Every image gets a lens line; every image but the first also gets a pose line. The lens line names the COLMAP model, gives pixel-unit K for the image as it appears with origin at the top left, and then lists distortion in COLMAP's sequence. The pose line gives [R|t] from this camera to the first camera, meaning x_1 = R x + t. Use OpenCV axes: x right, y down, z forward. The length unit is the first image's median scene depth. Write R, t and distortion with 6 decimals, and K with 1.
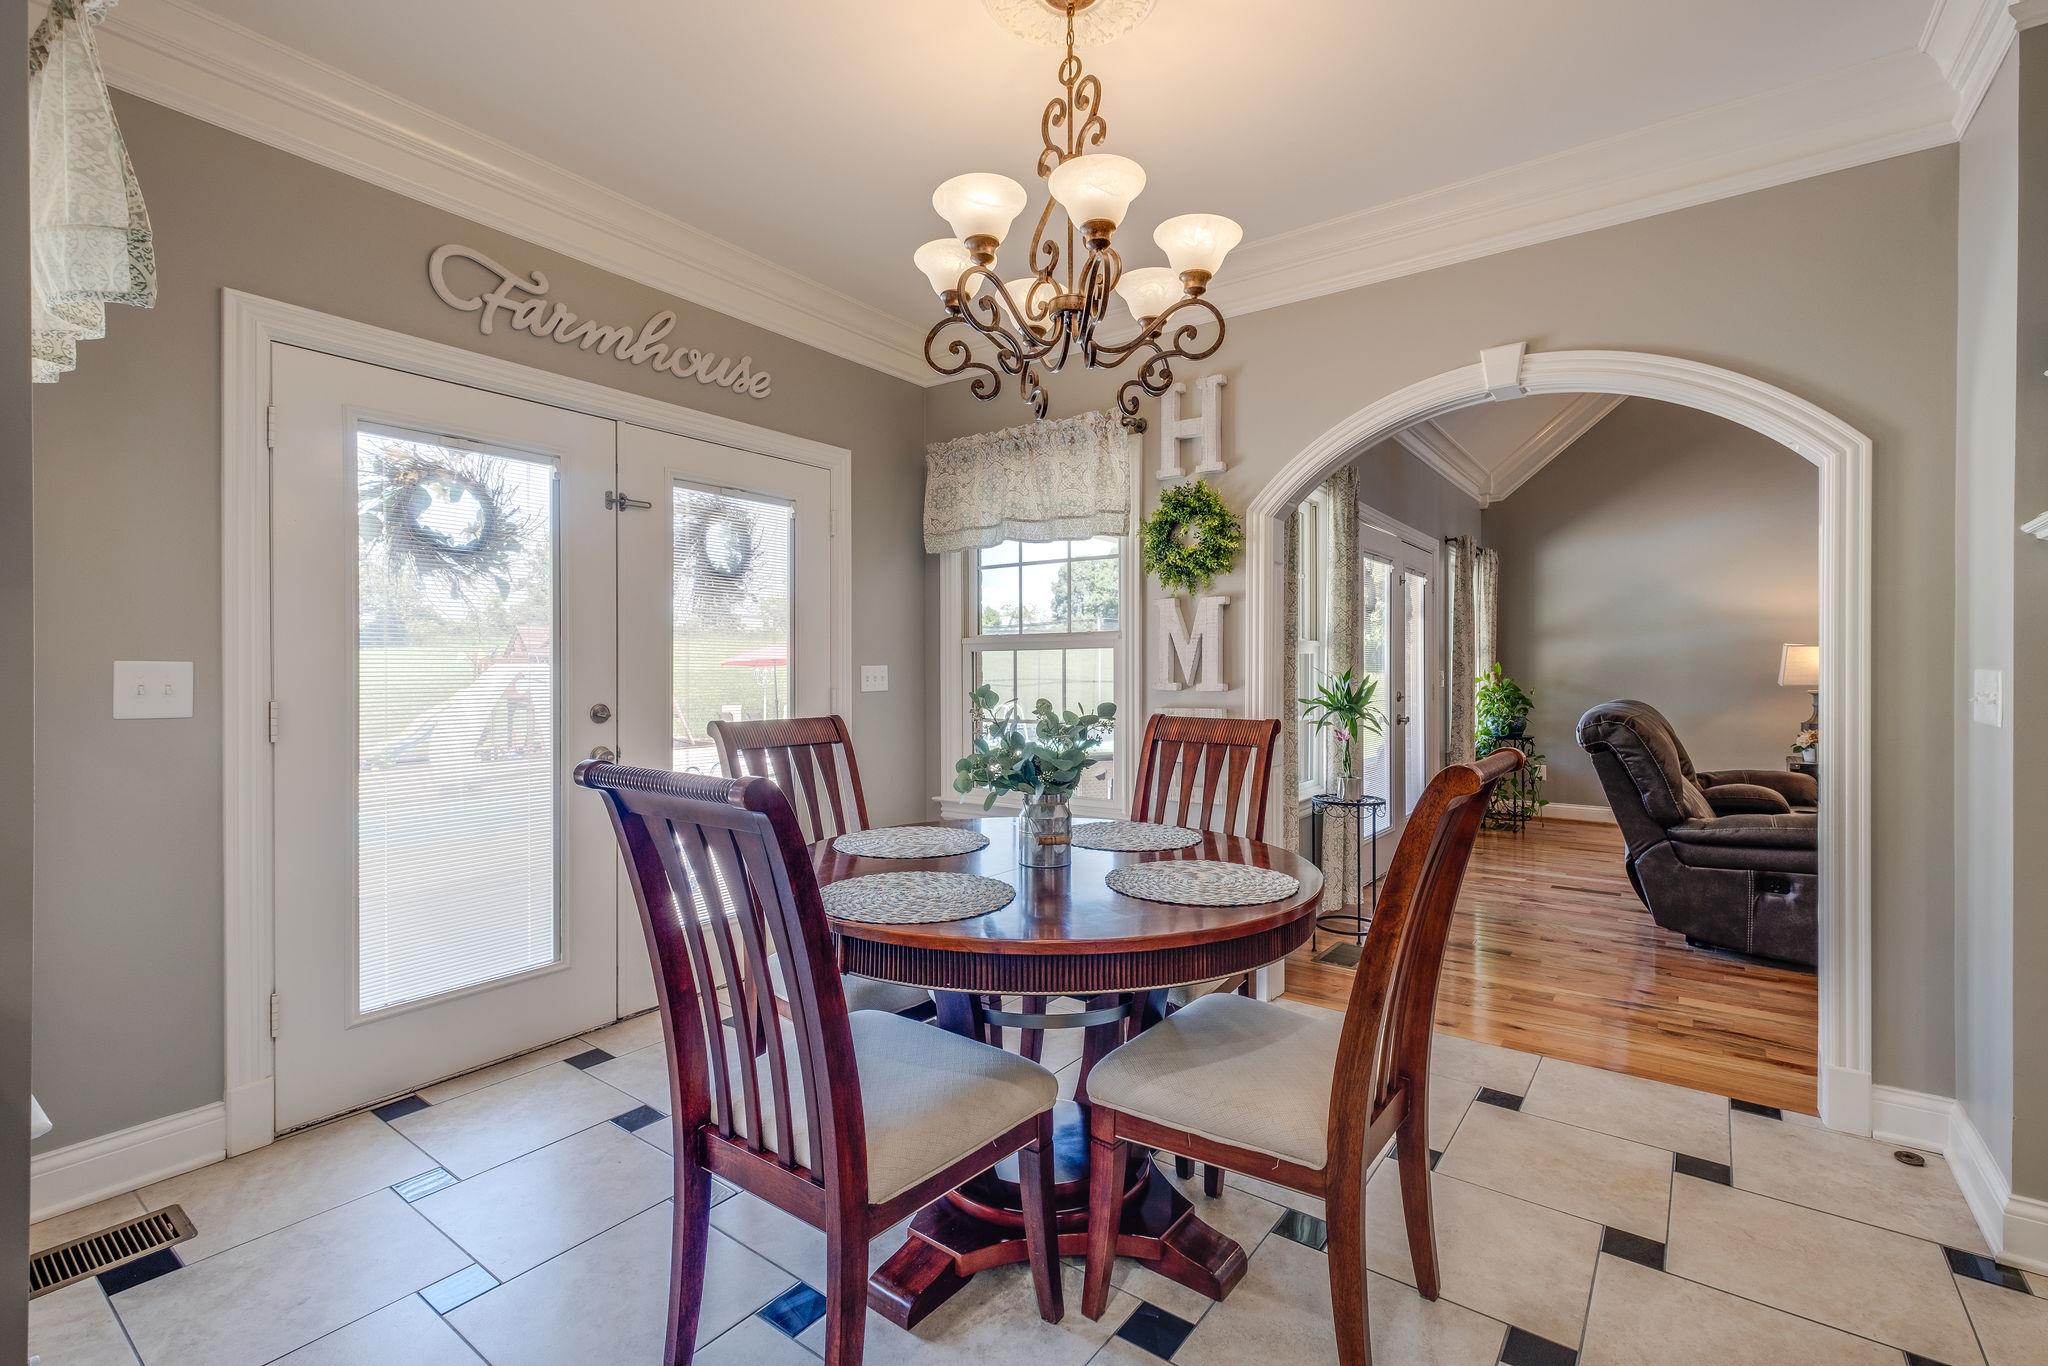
lens RADIAL K [[871.5, 0, 1019.0], [0, 871.5, 678.6], [0, 0, 1]] dist [0.003103, 0.000522]
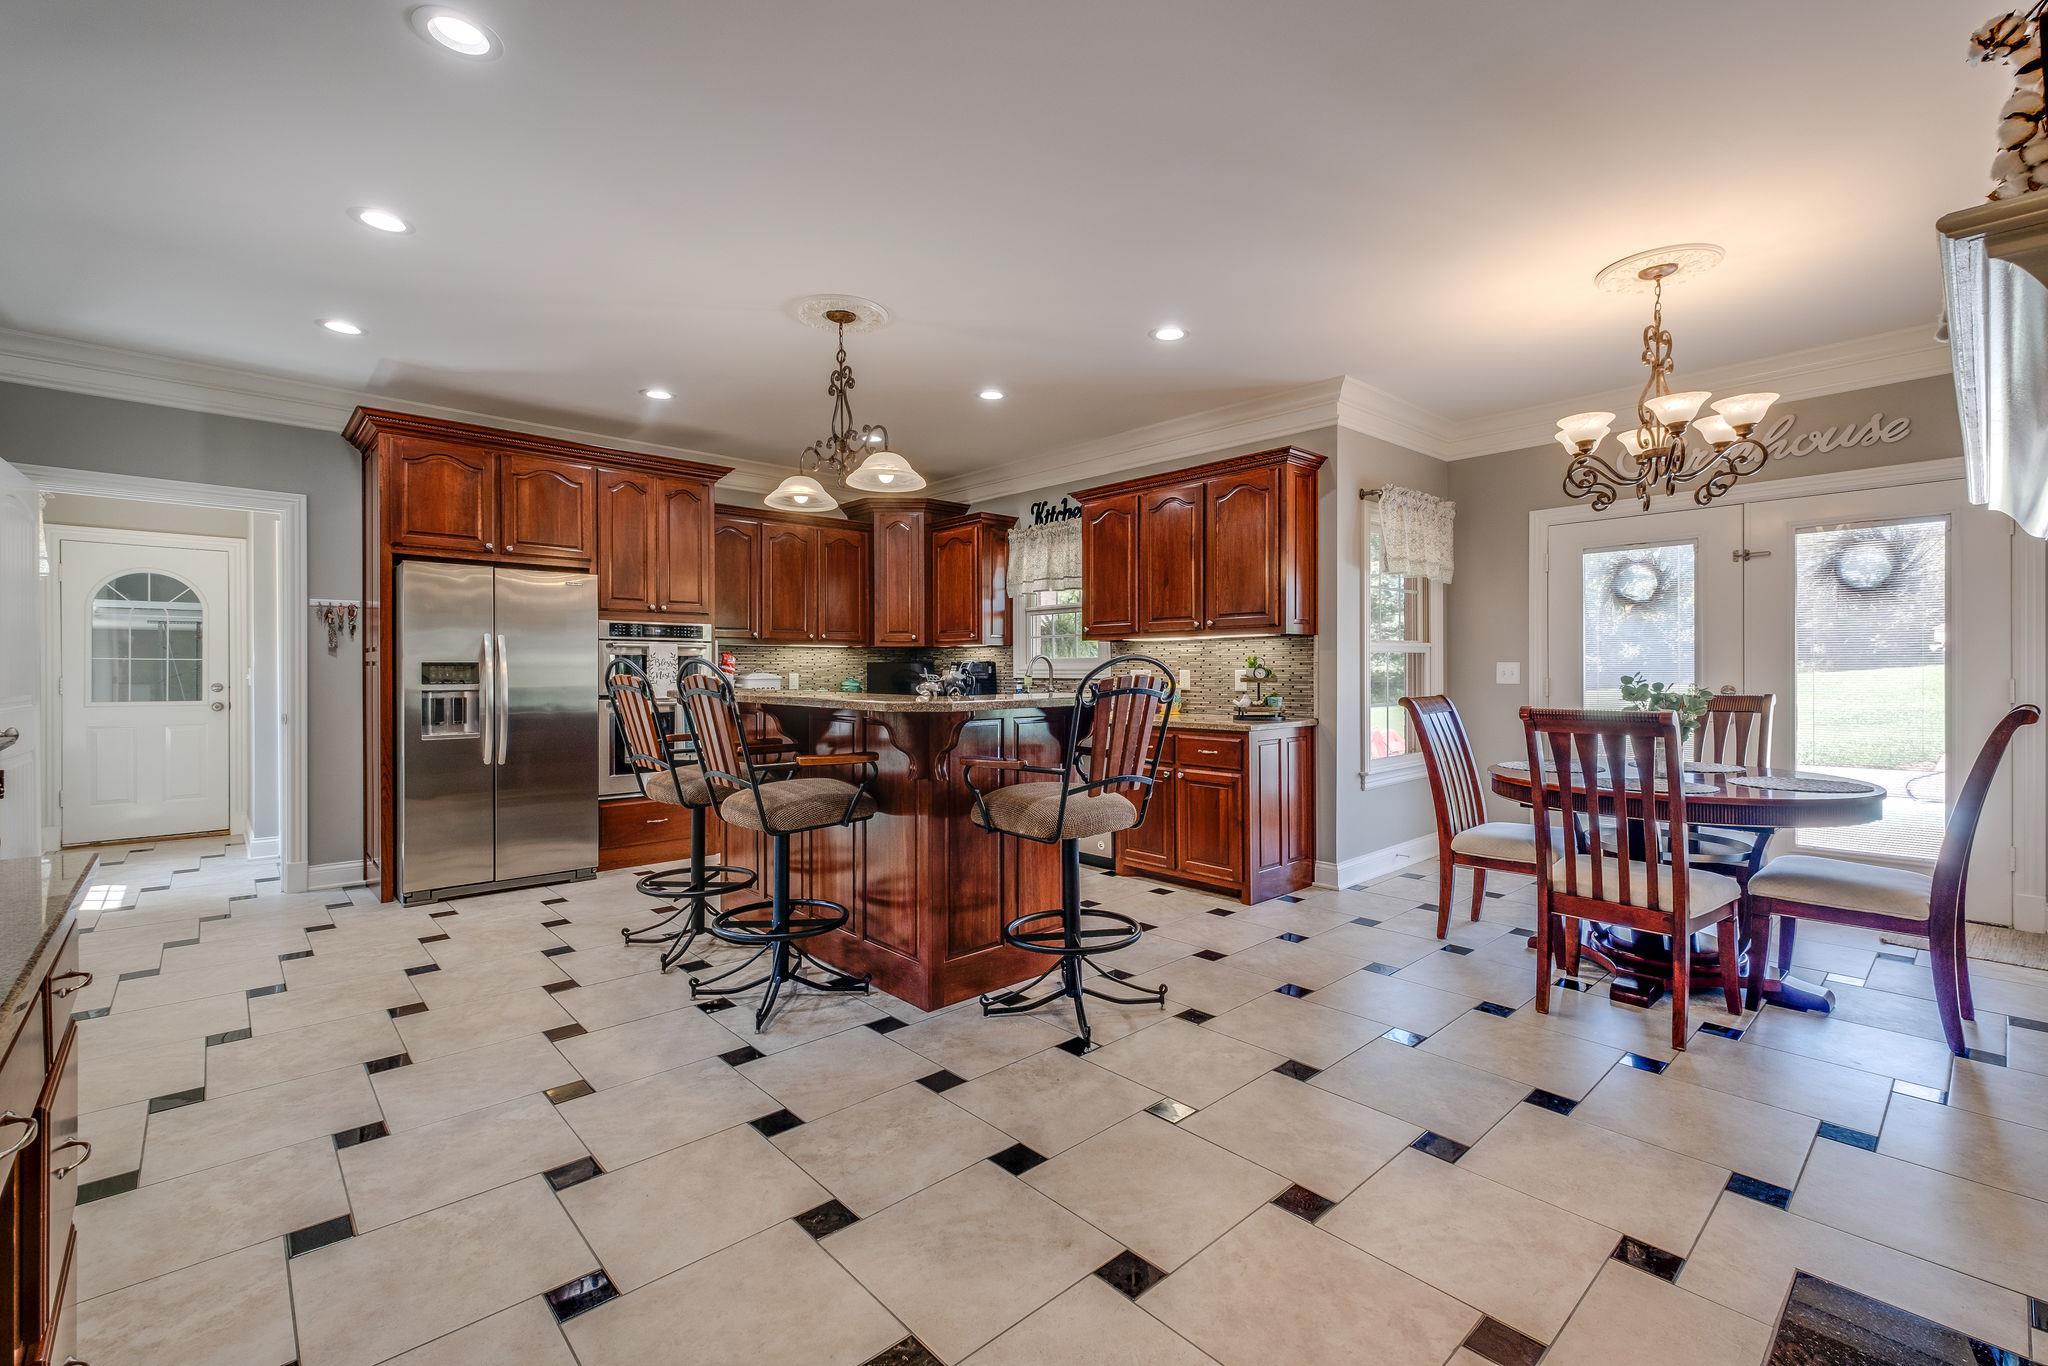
lens RADIAL K [[871.5, 0, 1029.0], [0, 871.5, 675.0], [0, 0, 1]] dist [0.003103, 0.000522]
pose [[-0.184947, 0.005730, -0.982732, 1.173460], [0.001549, 0.999983, 0.005540, 0.000707], [0.982747, -0.000497, -0.184953, 0.025926]]
